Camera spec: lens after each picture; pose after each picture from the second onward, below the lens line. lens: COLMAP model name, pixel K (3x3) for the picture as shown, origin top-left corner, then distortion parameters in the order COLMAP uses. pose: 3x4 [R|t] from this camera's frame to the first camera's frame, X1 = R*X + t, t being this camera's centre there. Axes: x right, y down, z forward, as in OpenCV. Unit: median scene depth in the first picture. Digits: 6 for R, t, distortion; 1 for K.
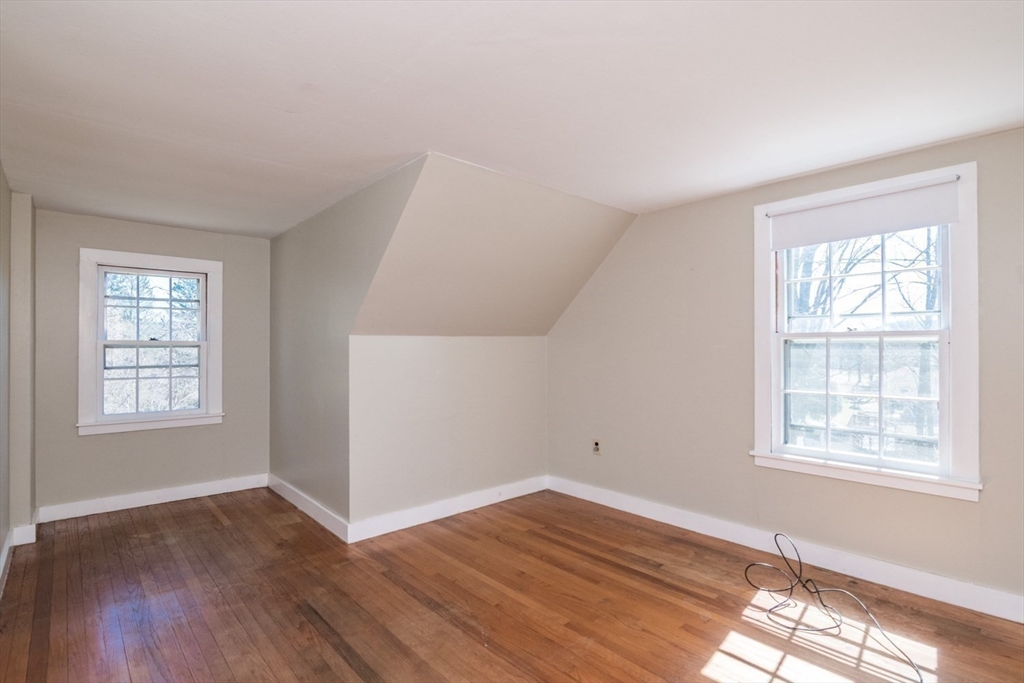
lens RADIAL K [[502.6, 0, 508.3], [0, 502.6, 346.5], [0, 0, 1]] dist [-0.004663, -0.004723]
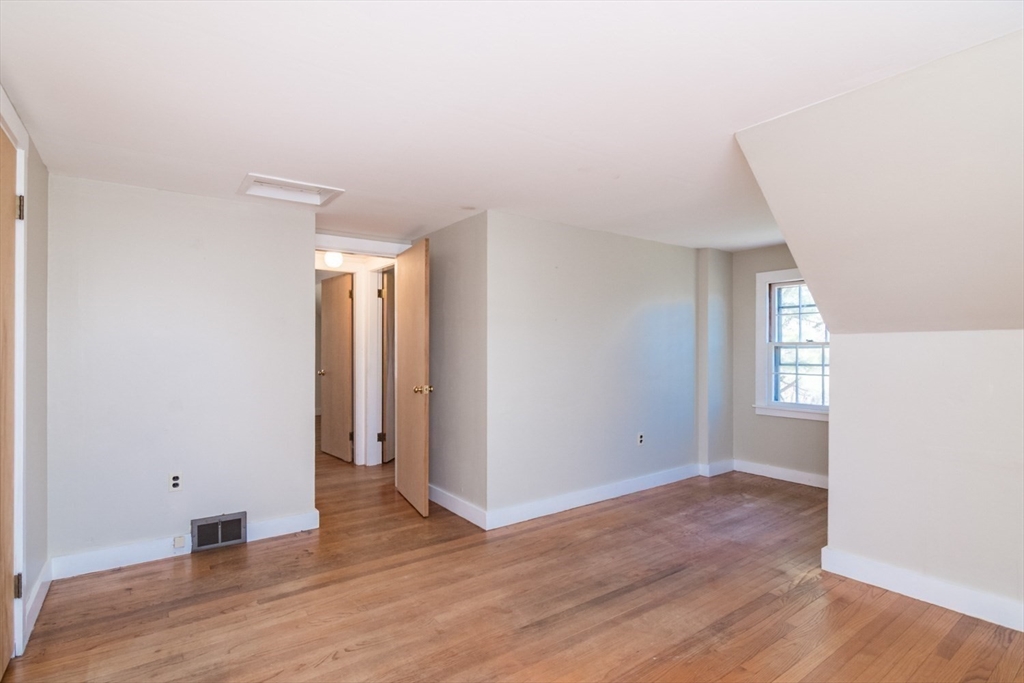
lens RADIAL K [[502.6, 0, 508.5], [0, 502.6, 346.9], [0, 0, 1]] dist [-0.004663, -0.004723]
pose [[-0.090283, -0.001726, -0.995915, 0.607112], [0.002611, 0.999995, -0.001970, 0.000162], [0.995913, -0.002778, -0.090278, 0.523723]]
